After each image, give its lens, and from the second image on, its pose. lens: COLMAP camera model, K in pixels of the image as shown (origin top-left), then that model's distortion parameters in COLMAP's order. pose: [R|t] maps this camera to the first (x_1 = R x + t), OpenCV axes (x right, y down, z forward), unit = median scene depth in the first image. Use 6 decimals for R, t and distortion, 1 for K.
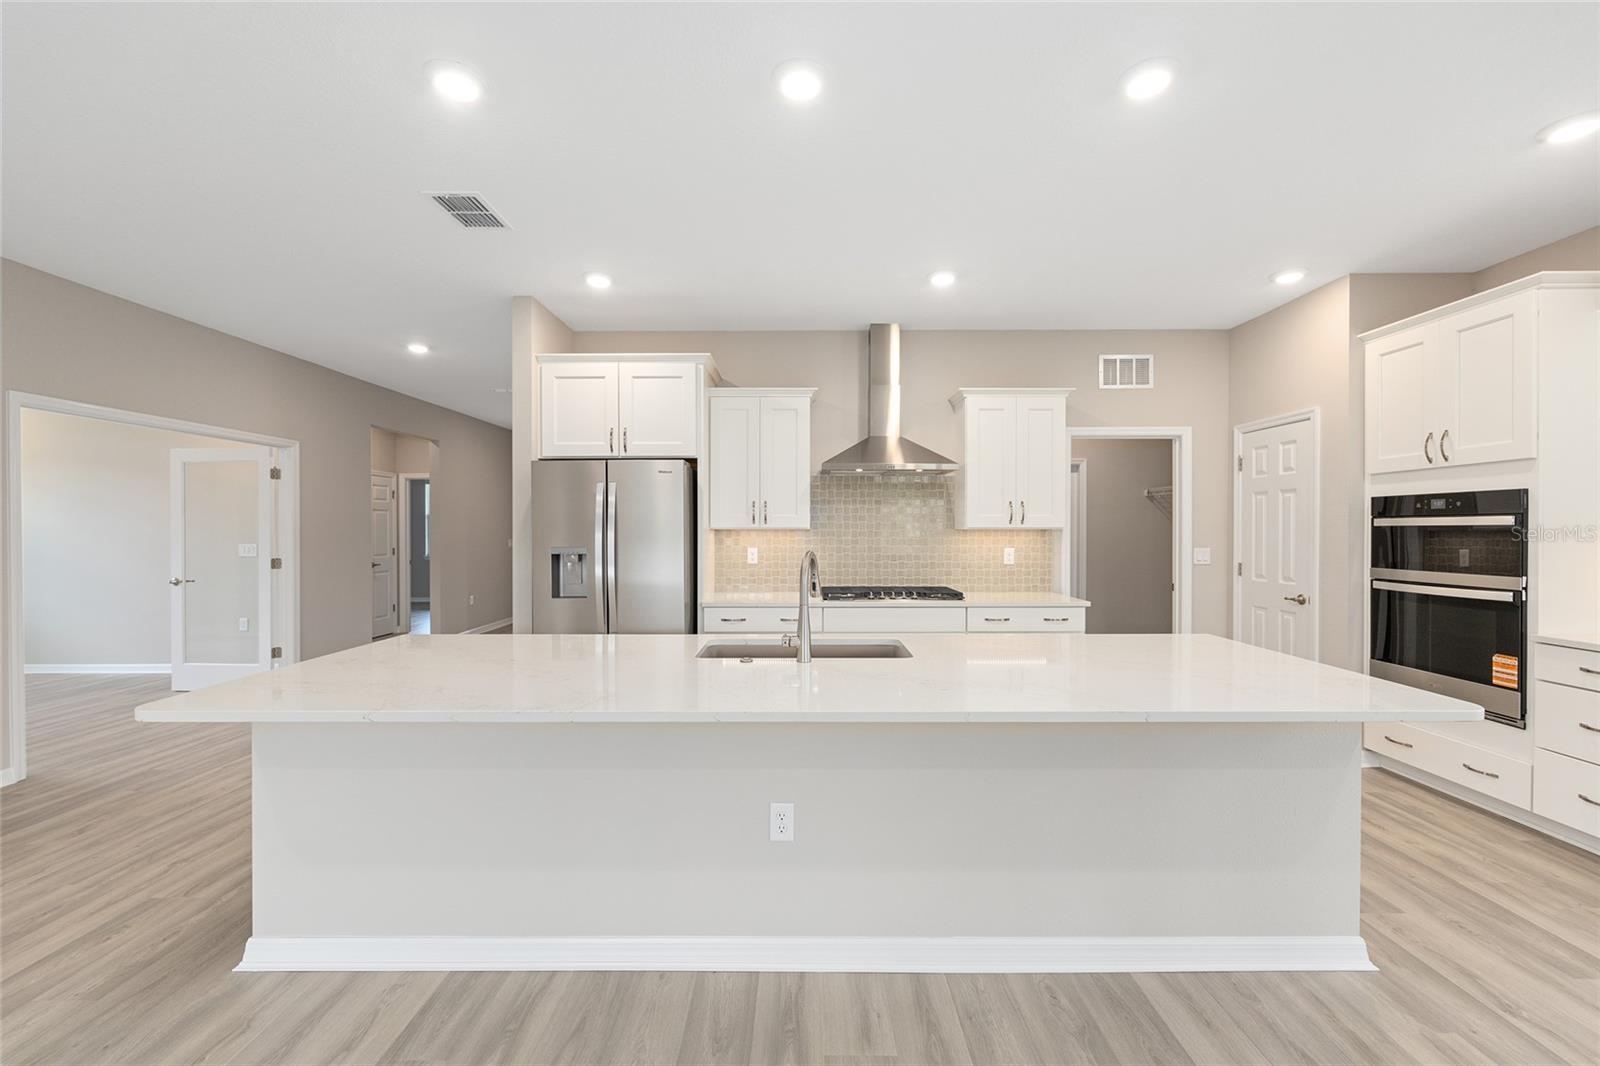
lens RADIAL K [[640.6, 0, 800.7], [0, 640.6, 533.8], [0, 0, 1]] dist [-0.000205, 0.000896]
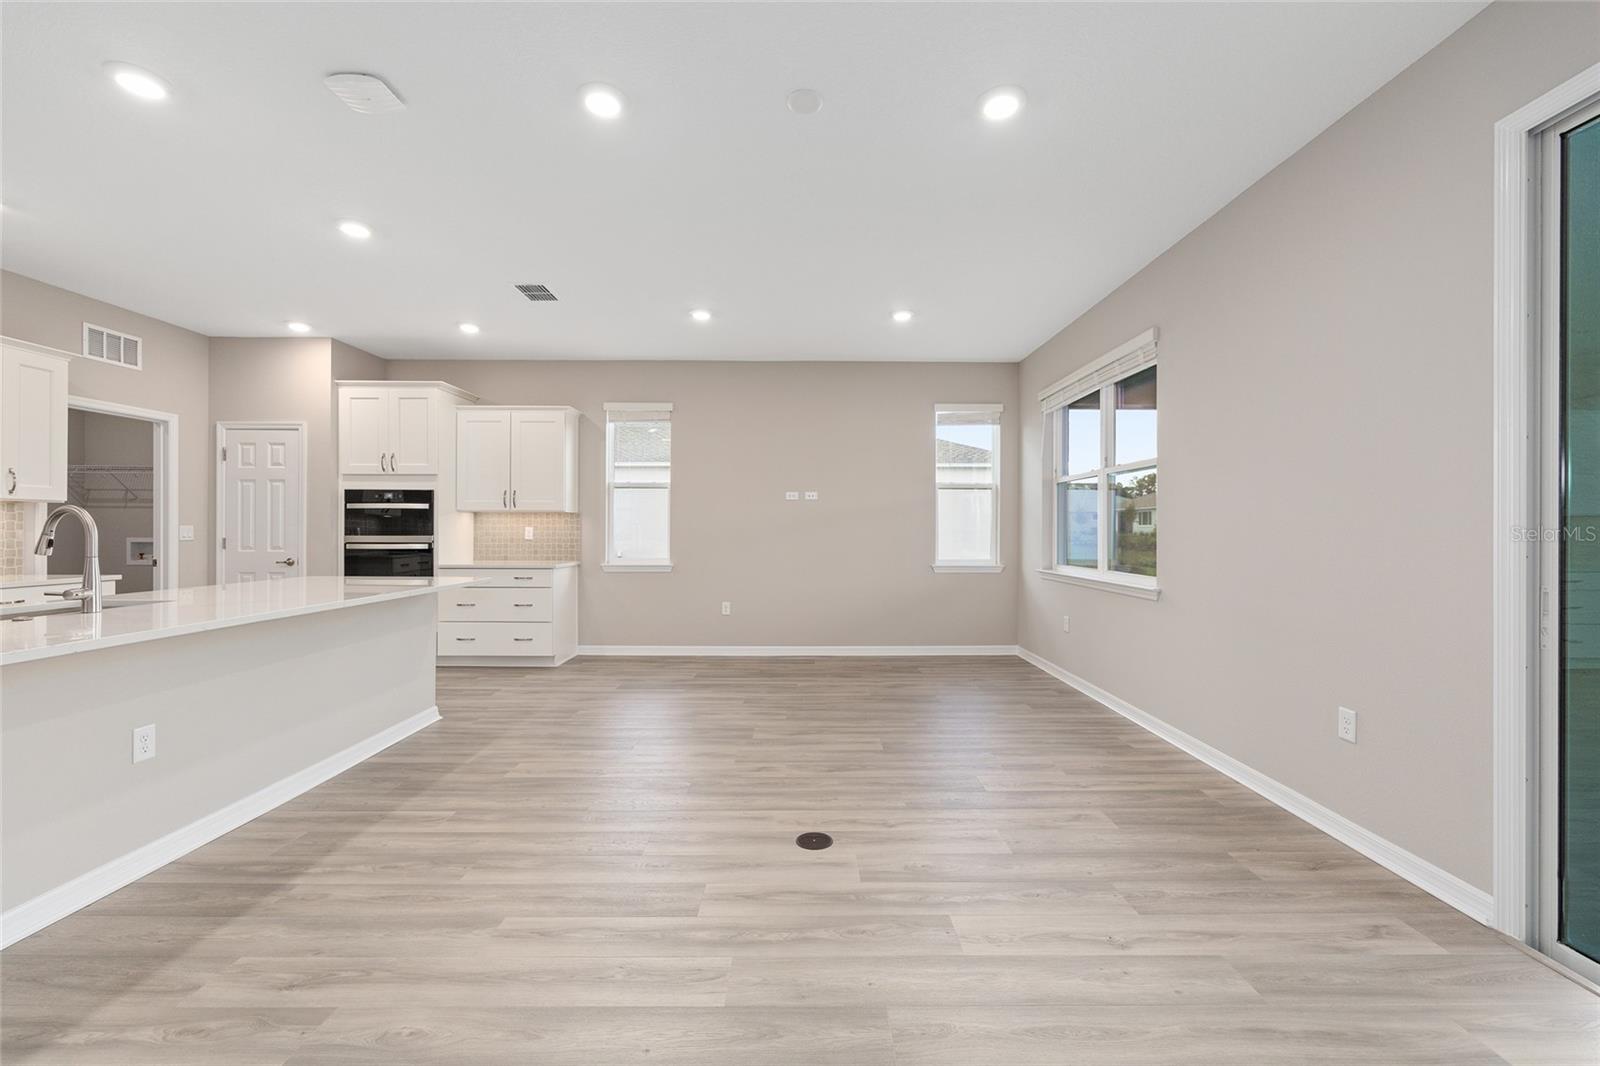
lens RADIAL K [[640.6, 0, 801.5], [0, 640.6, 532.3], [0, 0, 1]] dist [-0.000205, 0.000896]
pose [[-0.006846, -0.000973, 0.999976, -0.570526], [0.002757, 0.999996, 0.000991, 0.041107], [-0.999973, 0.002763, -0.006844, -0.069786]]
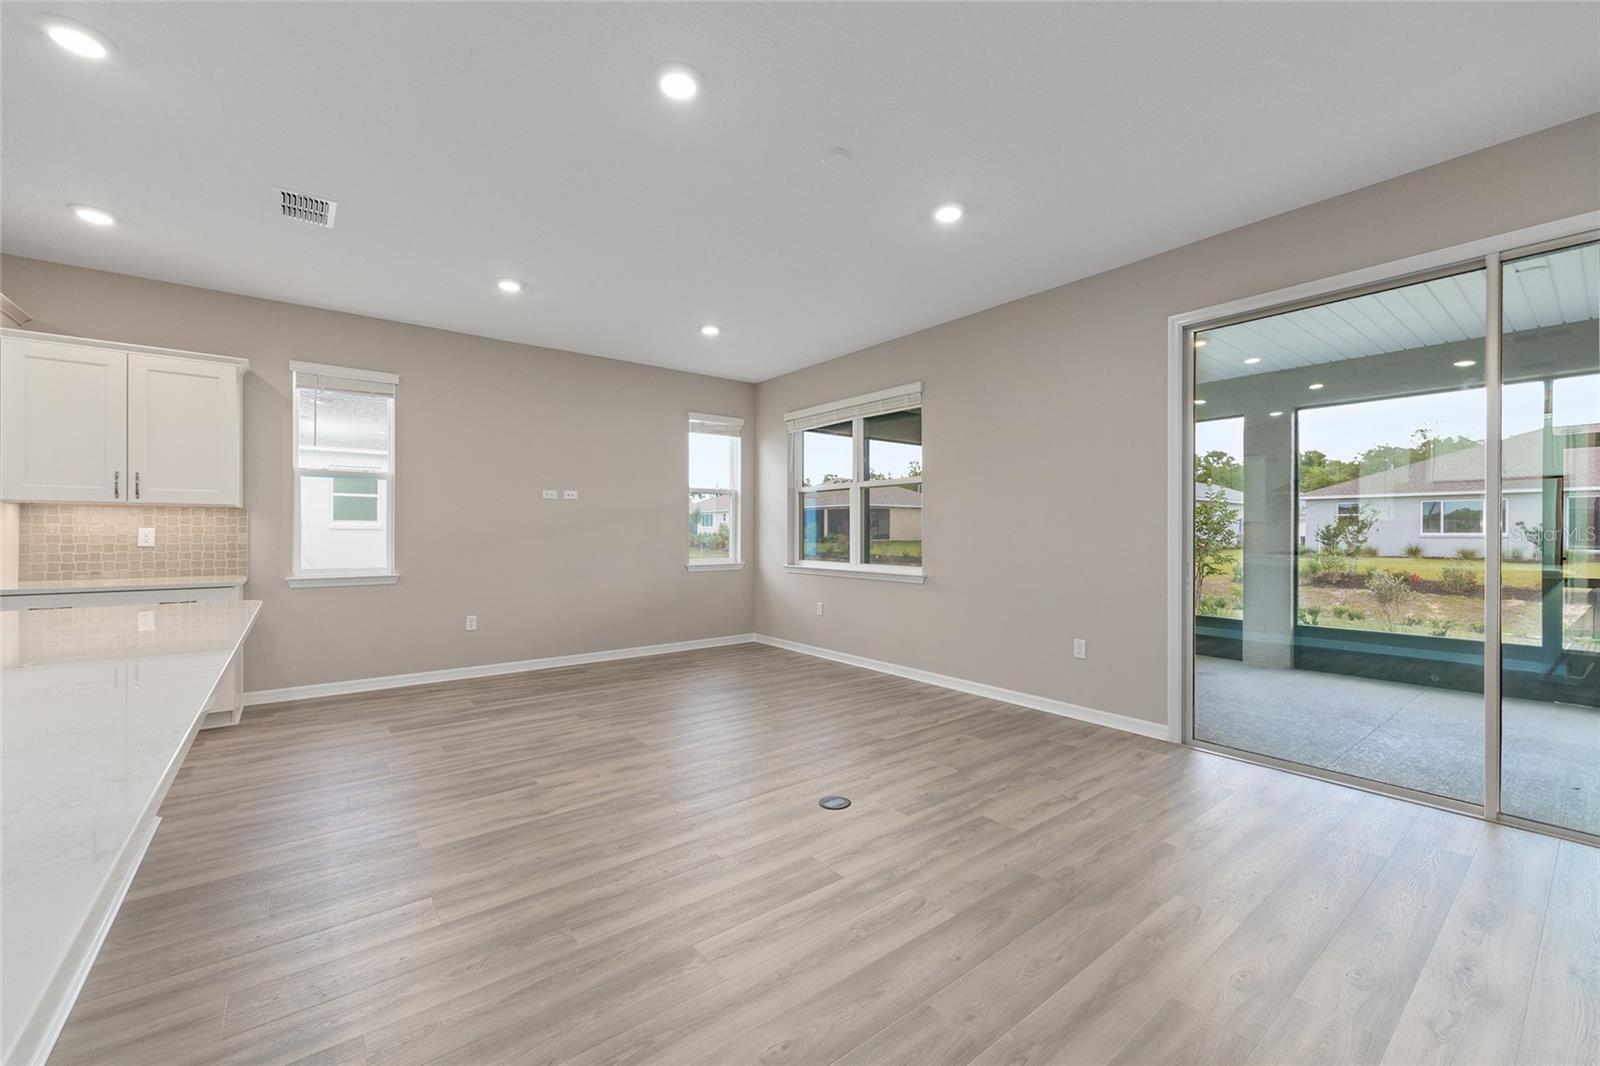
lens RADIAL K [[640.6, 0, 800.9], [0, 640.6, 535.0], [0, 0, 1]] dist [-0.000205, 0.000896]
pose [[-0.617356, -0.002411, 0.786680, -0.488496], [0.003905, 0.999974, 0.006128, 0.038246], [-0.786674, 0.006855, -0.617330, 0.373089]]
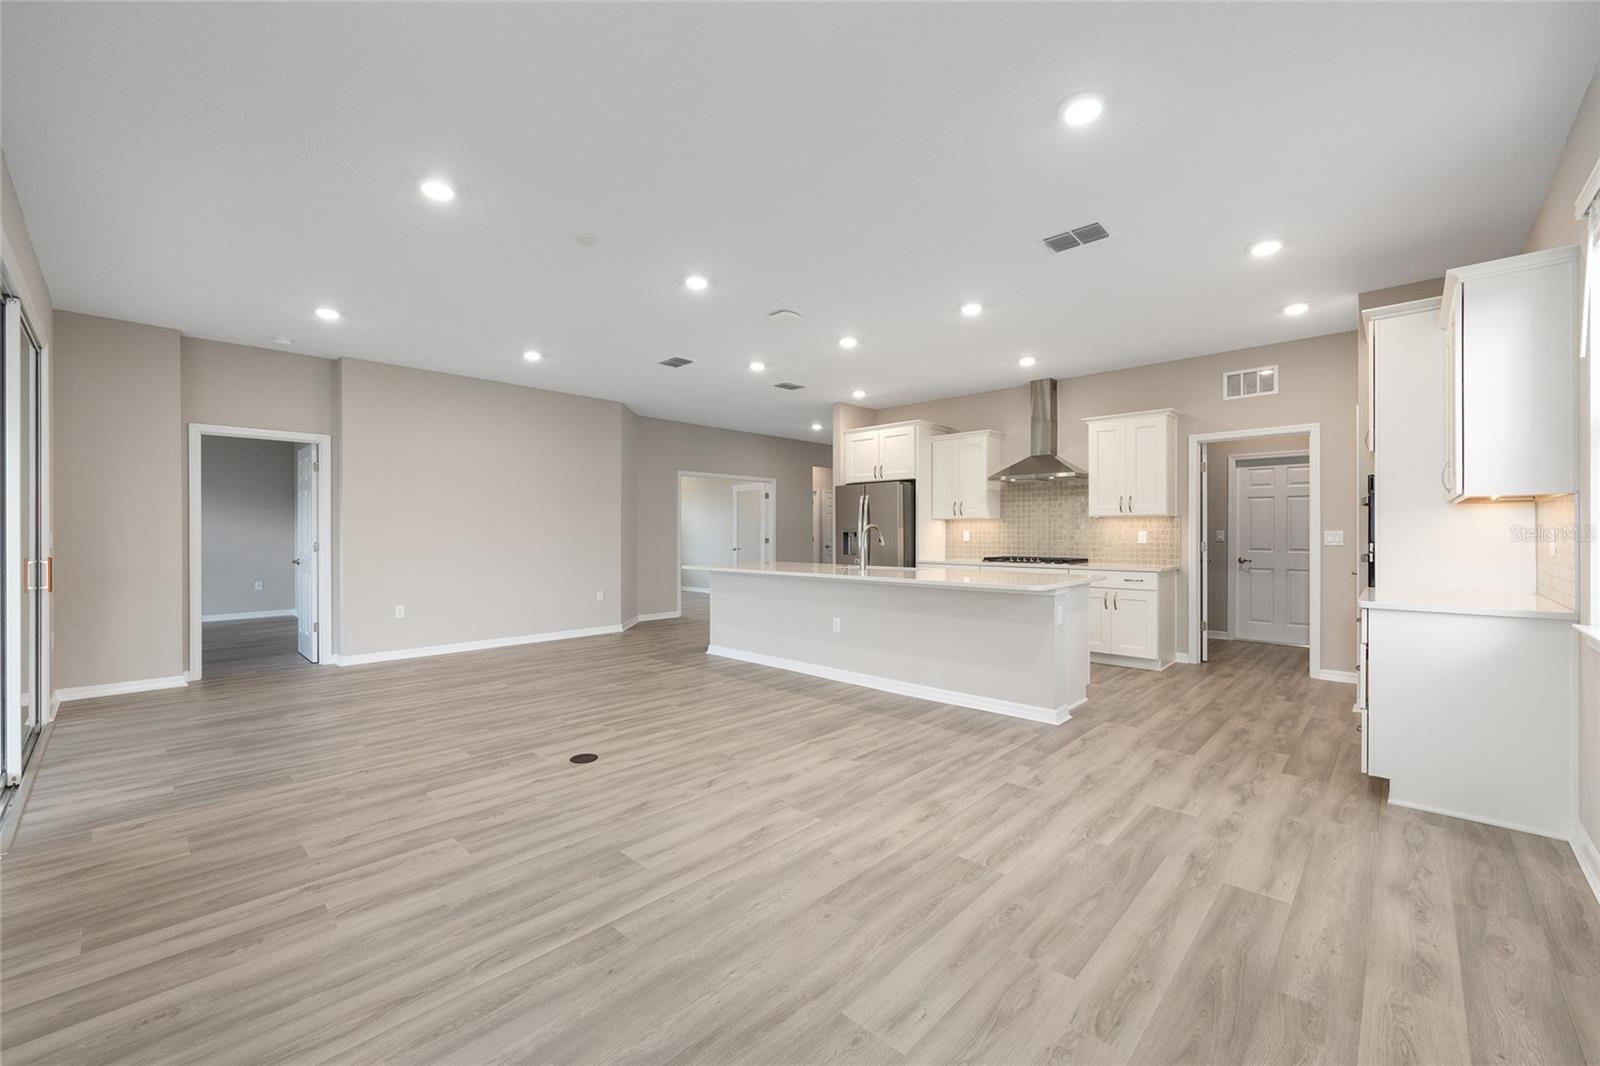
lens RADIAL K [[640.6, 0, 800.4], [0, 640.6, 533.3], [0, 0, 1]] dist [-0.000205, 0.000896]
pose [[0.728603, 0.000777, -0.684936, 0.824039], [-0.004097, 0.999986, -0.003223, 0.039140], [0.684924, 0.005155, 0.728596, -0.507271]]
